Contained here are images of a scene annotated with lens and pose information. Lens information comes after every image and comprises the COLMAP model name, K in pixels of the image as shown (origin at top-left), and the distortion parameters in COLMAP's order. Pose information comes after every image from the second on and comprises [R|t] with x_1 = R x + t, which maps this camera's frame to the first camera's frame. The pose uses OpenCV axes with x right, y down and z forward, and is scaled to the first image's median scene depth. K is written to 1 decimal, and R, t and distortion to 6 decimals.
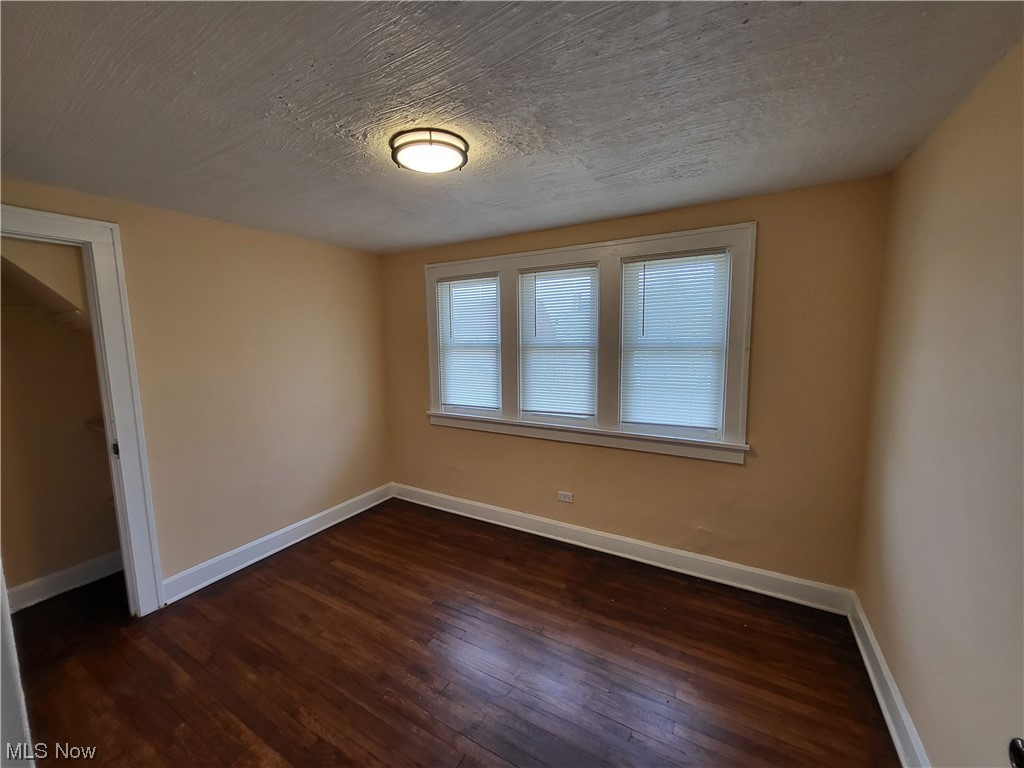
lens RADIAL K [[411.8, 0, 512.0], [0, 411.8, 384.0], [0, 0, 1]] dist [-0.029448, 0.000027]
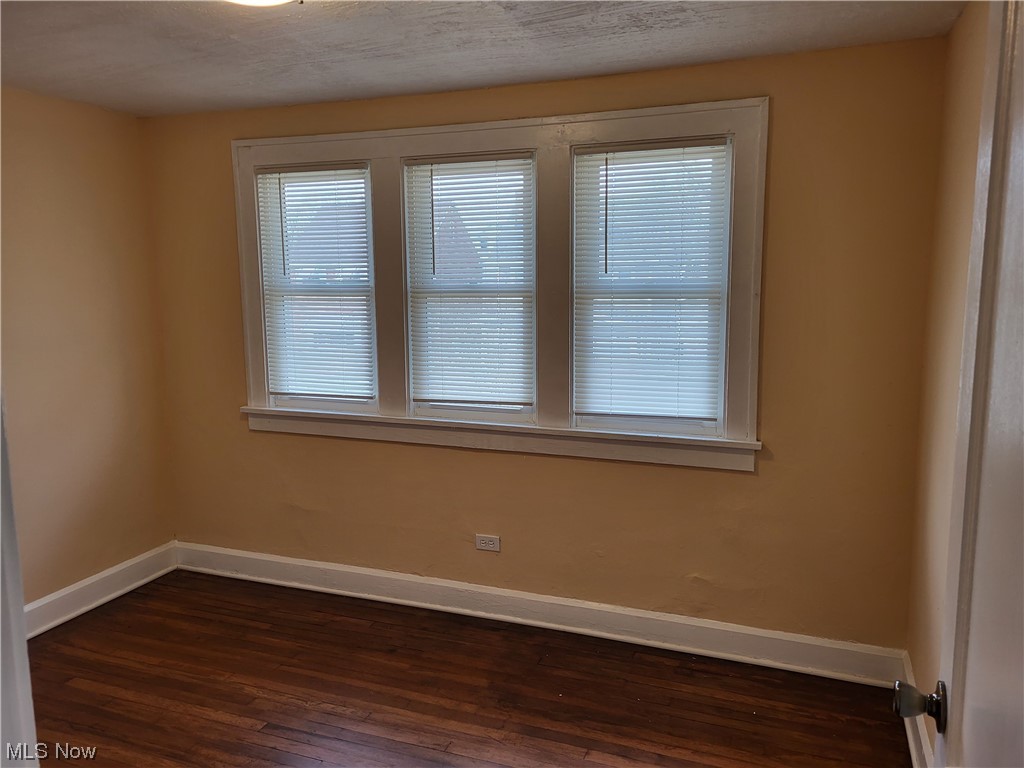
lens RADIAL K [[785.0, 0, 512.0], [0, 785.0, 384.0], [0, 0, 1]] dist [0.014865, -0.001558]
pose [[0.989817, -0.015983, 0.141446, 0.007062], [0.011798, 0.999469, 0.030377, 0.011198], [-0.141856, -0.028399, 0.989480, -0.151882]]
